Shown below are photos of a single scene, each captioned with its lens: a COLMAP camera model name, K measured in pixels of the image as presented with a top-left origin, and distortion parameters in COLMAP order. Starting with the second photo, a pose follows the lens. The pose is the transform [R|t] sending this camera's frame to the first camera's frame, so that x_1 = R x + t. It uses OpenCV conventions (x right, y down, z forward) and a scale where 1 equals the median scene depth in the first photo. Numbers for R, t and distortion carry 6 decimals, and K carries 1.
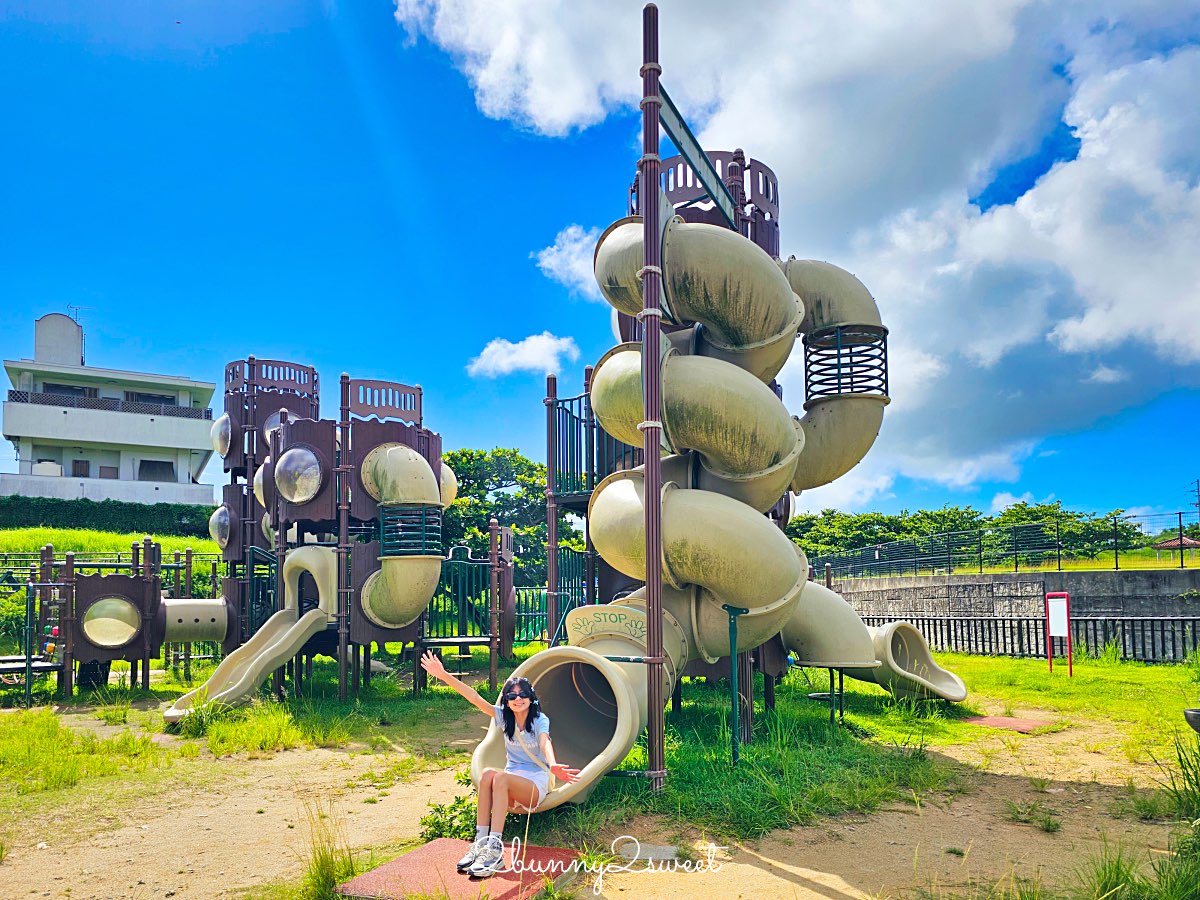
lens RADIAL K [[839.7, 0, 607.0], [0, 839.7, 560.8], [0, 0, 1]] dist [0.005380, -0.003048]
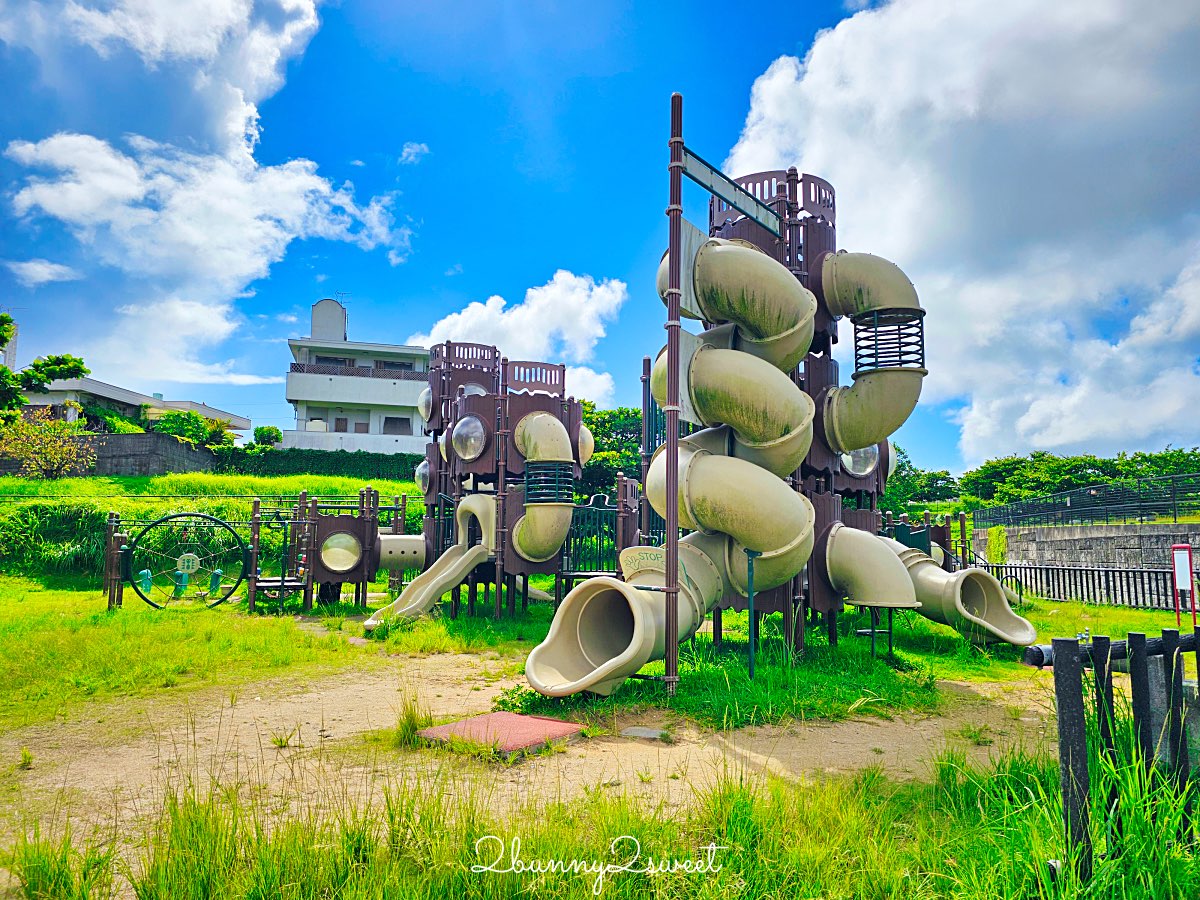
lens RADIAL K [[834.7, 0, 600.0], [0, 834.7, 450.0], [0, 0, 1]] dist [0.020261, -0.003044]
pose [[0.962724, -0.009376, -0.270322, 0.160329], [-0.007226, 0.998151, -0.060357, -0.009774], [0.270388, 0.060060, 0.960876, -0.149209]]
